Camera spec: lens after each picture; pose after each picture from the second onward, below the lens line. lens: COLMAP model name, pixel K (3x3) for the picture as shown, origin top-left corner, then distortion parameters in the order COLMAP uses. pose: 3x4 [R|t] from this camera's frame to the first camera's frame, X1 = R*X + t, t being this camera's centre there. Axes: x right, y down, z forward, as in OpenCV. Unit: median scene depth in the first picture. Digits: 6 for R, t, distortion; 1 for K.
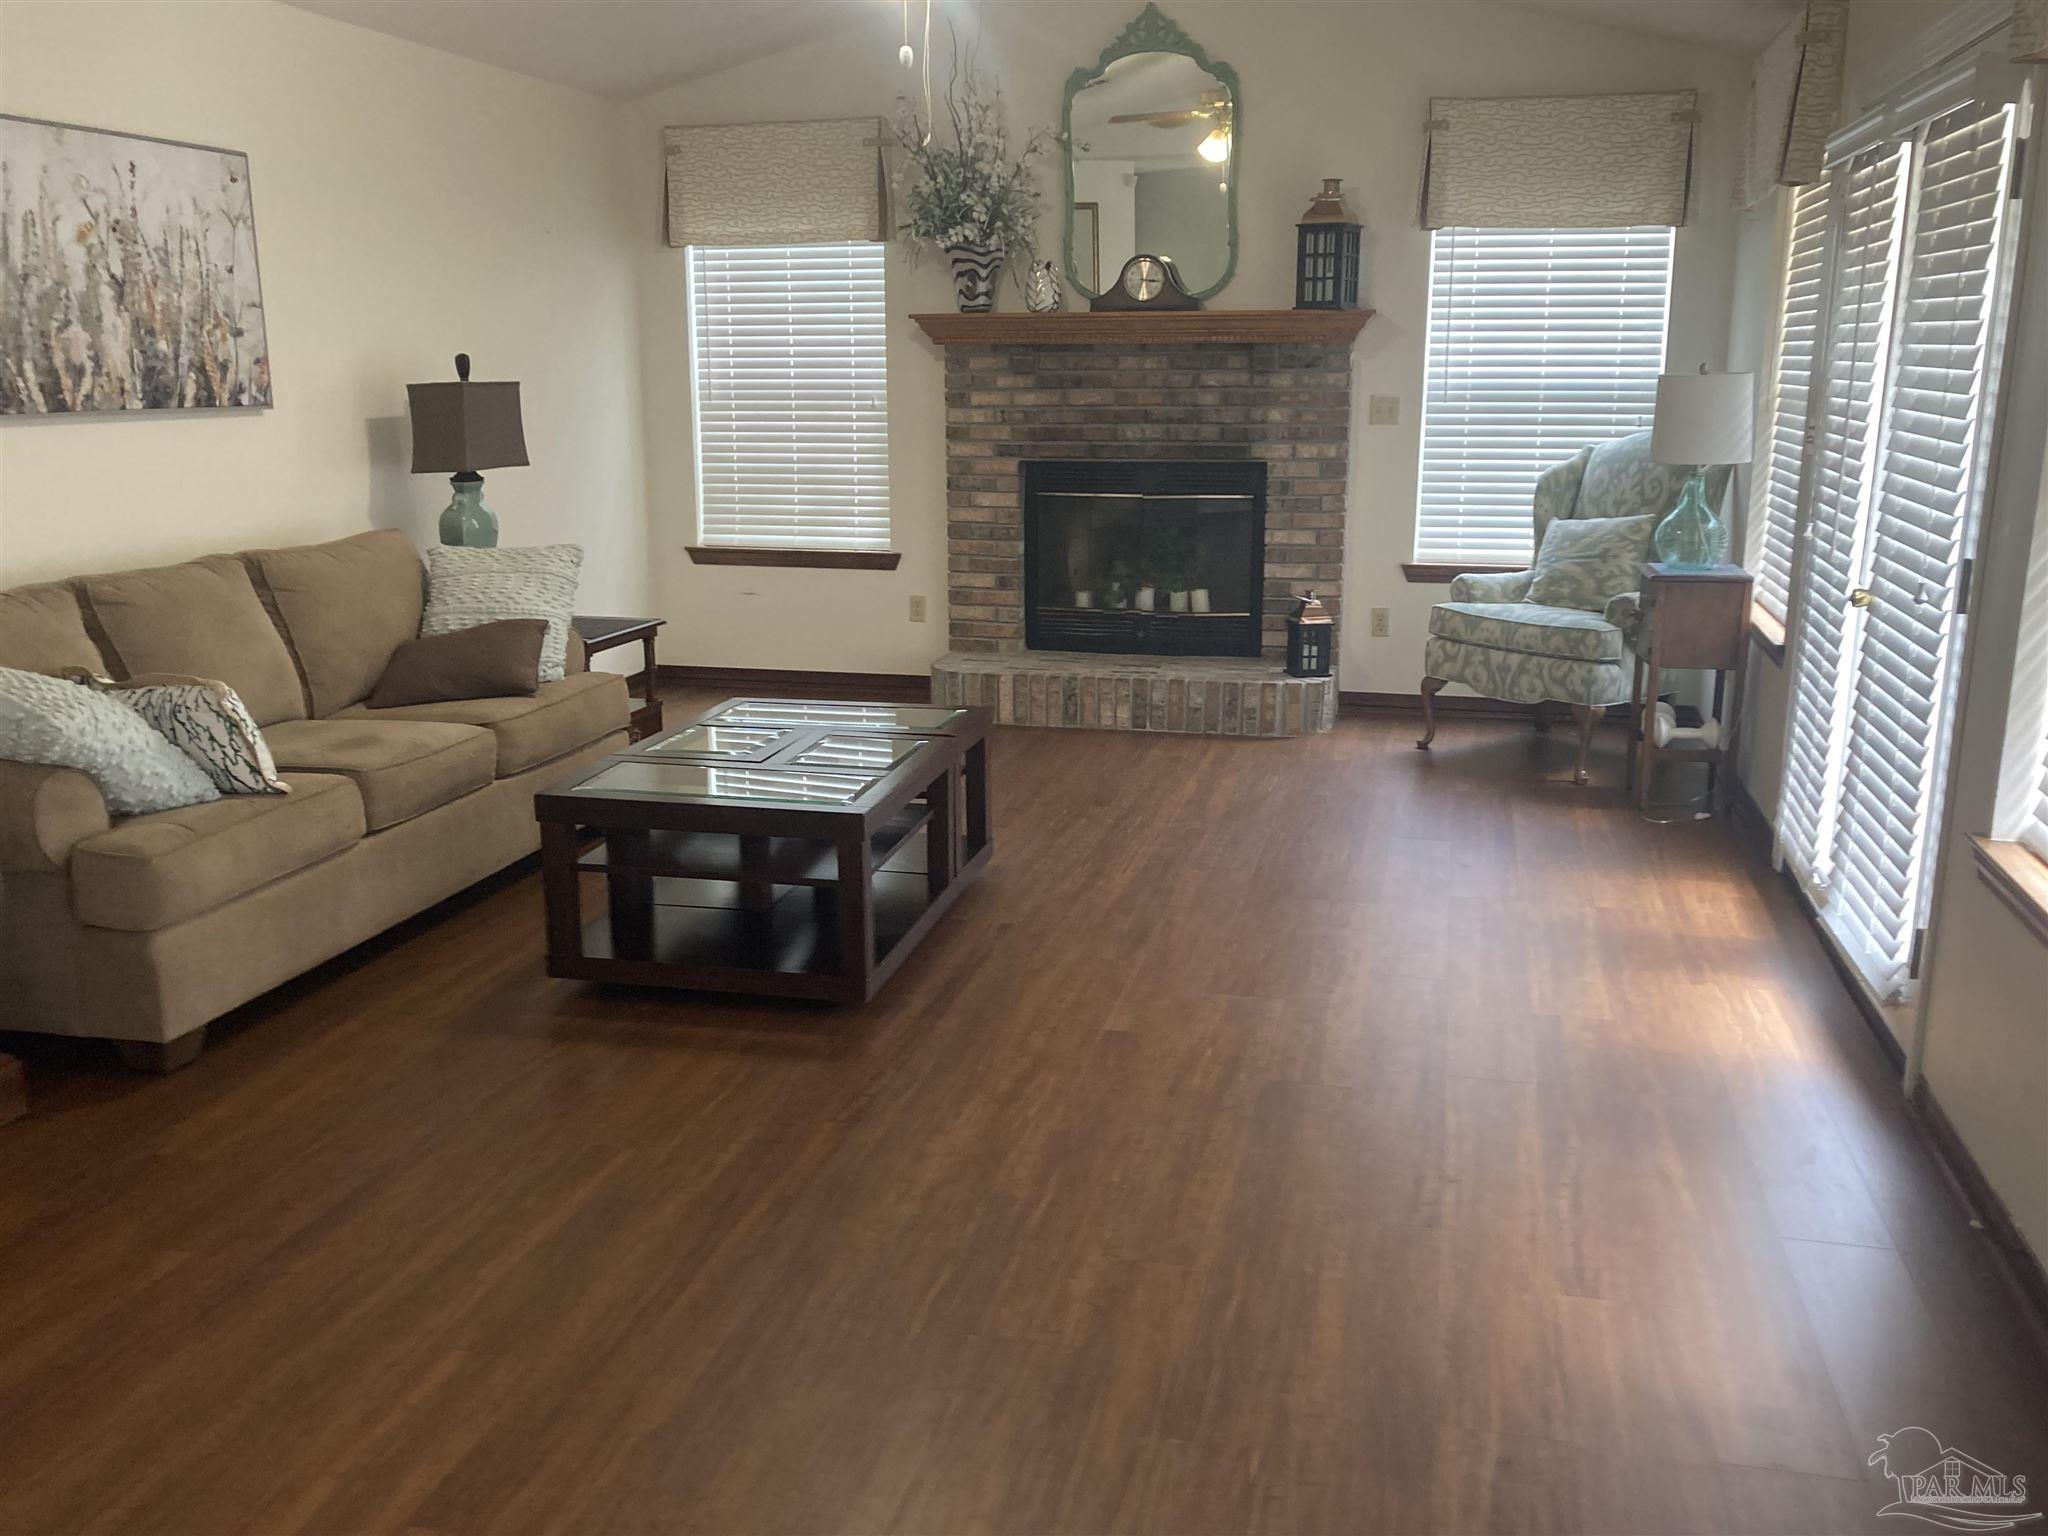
lens RADIAL K [[1729.1, 0, 1036.3], [0, 1729.1, 747.1], [0, 0, 1]] dist [0.095606, -0.150632]
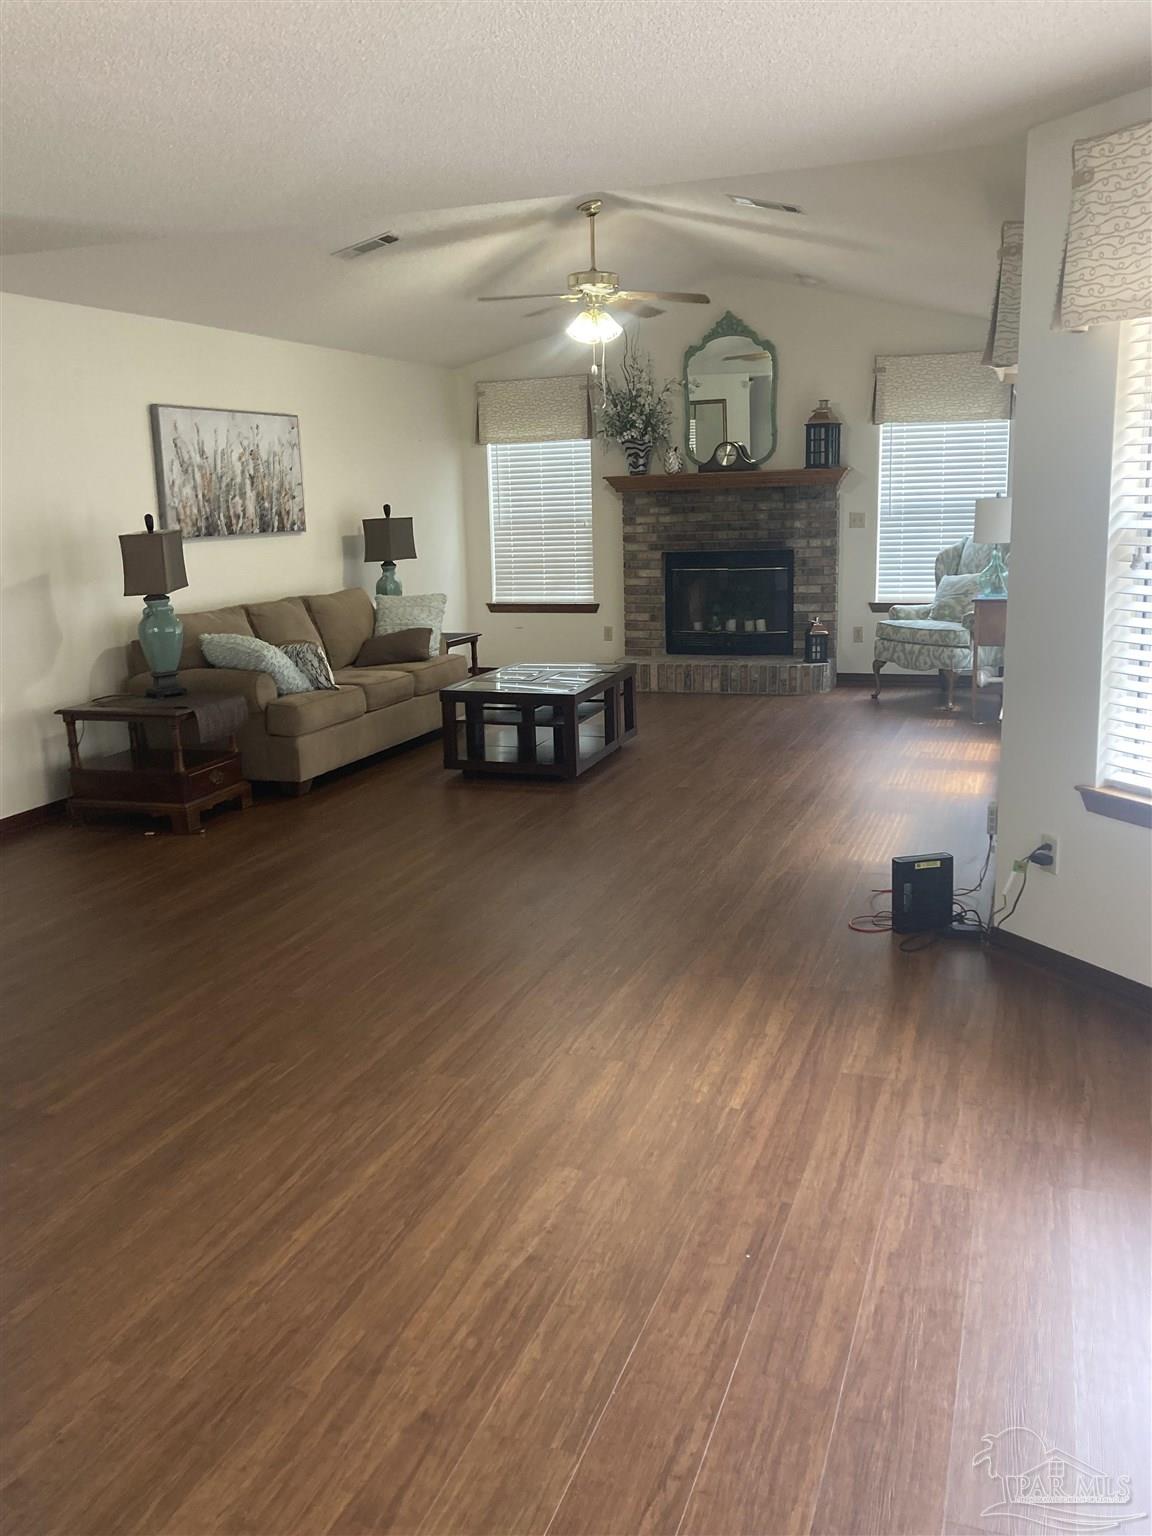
lens RADIAL K [[1296.9, 0, 576.0], [0, 1296.9, 768.0], [0, 0, 1]] dist [0.095606, -0.150632]
pose [[0.993989, -0.003721, -0.109418, 0.054356], [0.002281, 0.999909, -0.013277, 0.093640], [0.109457, 0.012948, 0.993907, -0.438348]]
